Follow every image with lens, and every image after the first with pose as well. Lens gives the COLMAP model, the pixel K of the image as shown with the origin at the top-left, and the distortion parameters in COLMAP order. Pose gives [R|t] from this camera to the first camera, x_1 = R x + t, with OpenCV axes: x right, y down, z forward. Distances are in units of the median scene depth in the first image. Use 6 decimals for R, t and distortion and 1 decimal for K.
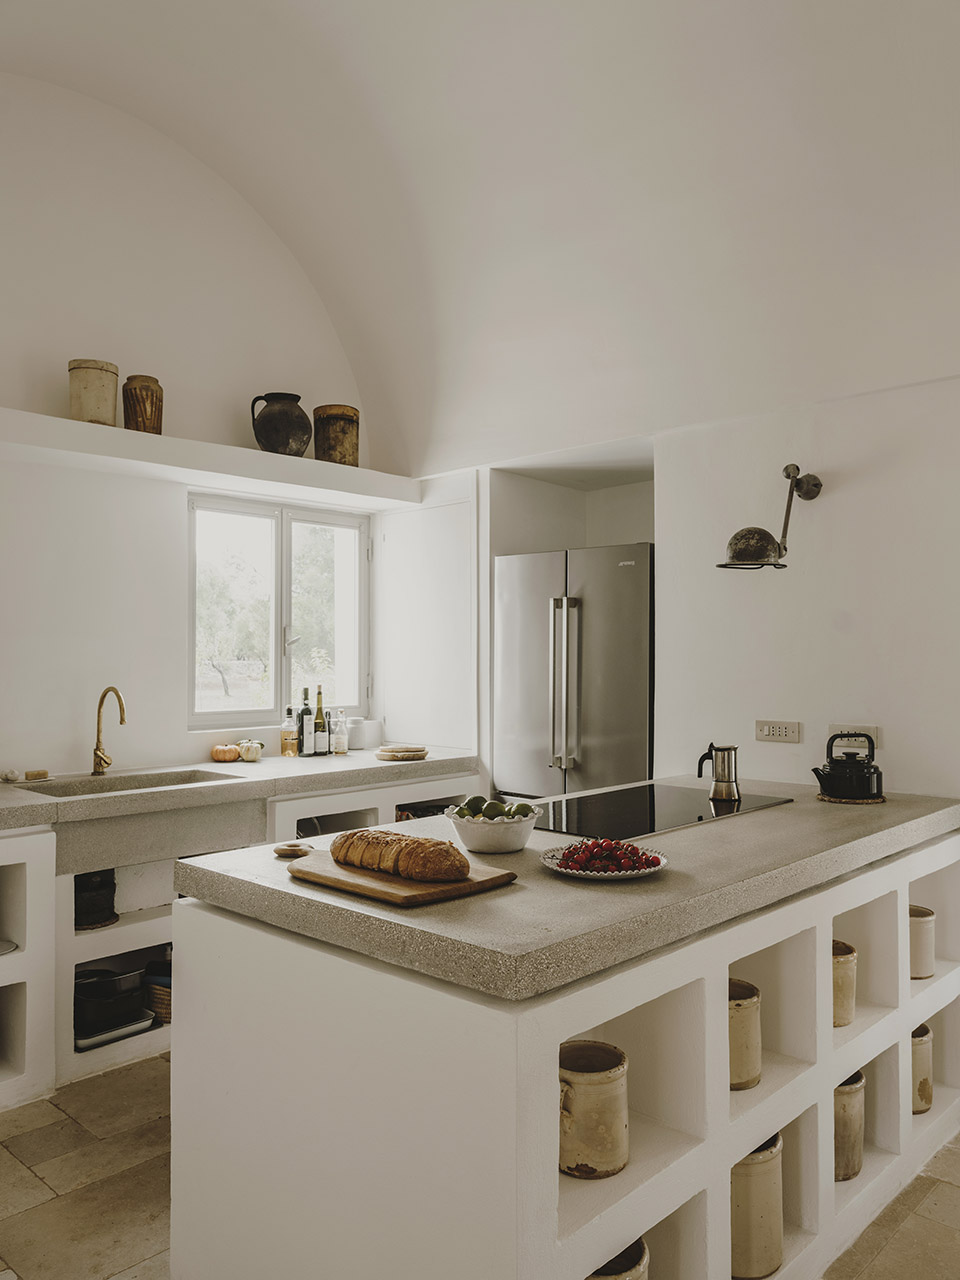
lens RADIAL K [[975.6, 0, 457.7], [0, 975.6, 644.0], [0, 0, 1]] dist [0.004616, 0.003828]
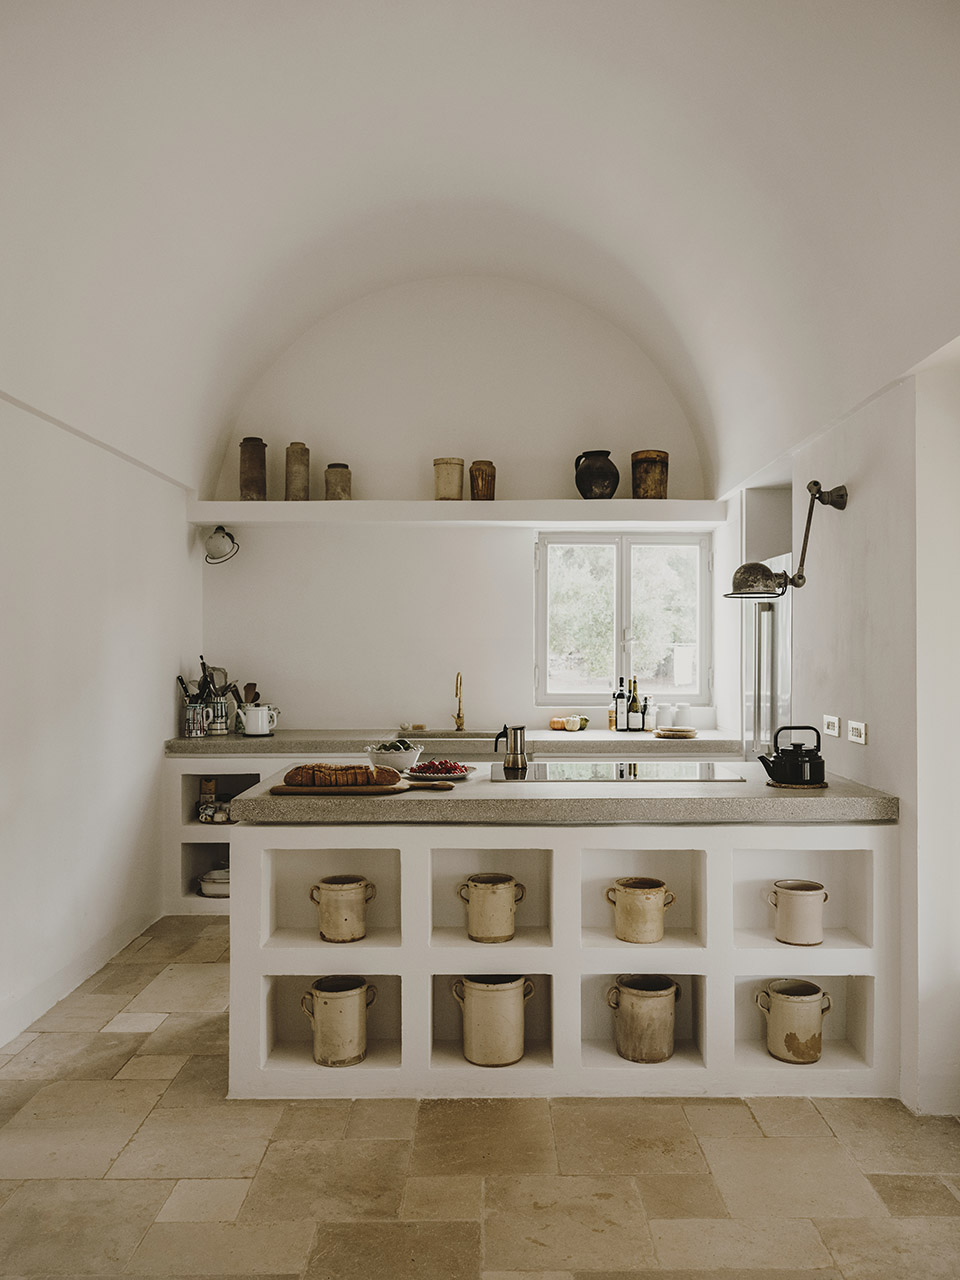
lens RADIAL K [[988.7, 0, 480.0], [0, 988.7, 640.0], [0, 0, 1]] dist [0.004270, 0.000825]
pose [[0.693520, -0.003172, -0.720430, 0.658817], [0.006046, 0.999981, 0.001417, -0.006754], [0.720412, -0.005339, 0.693526, -0.027567]]
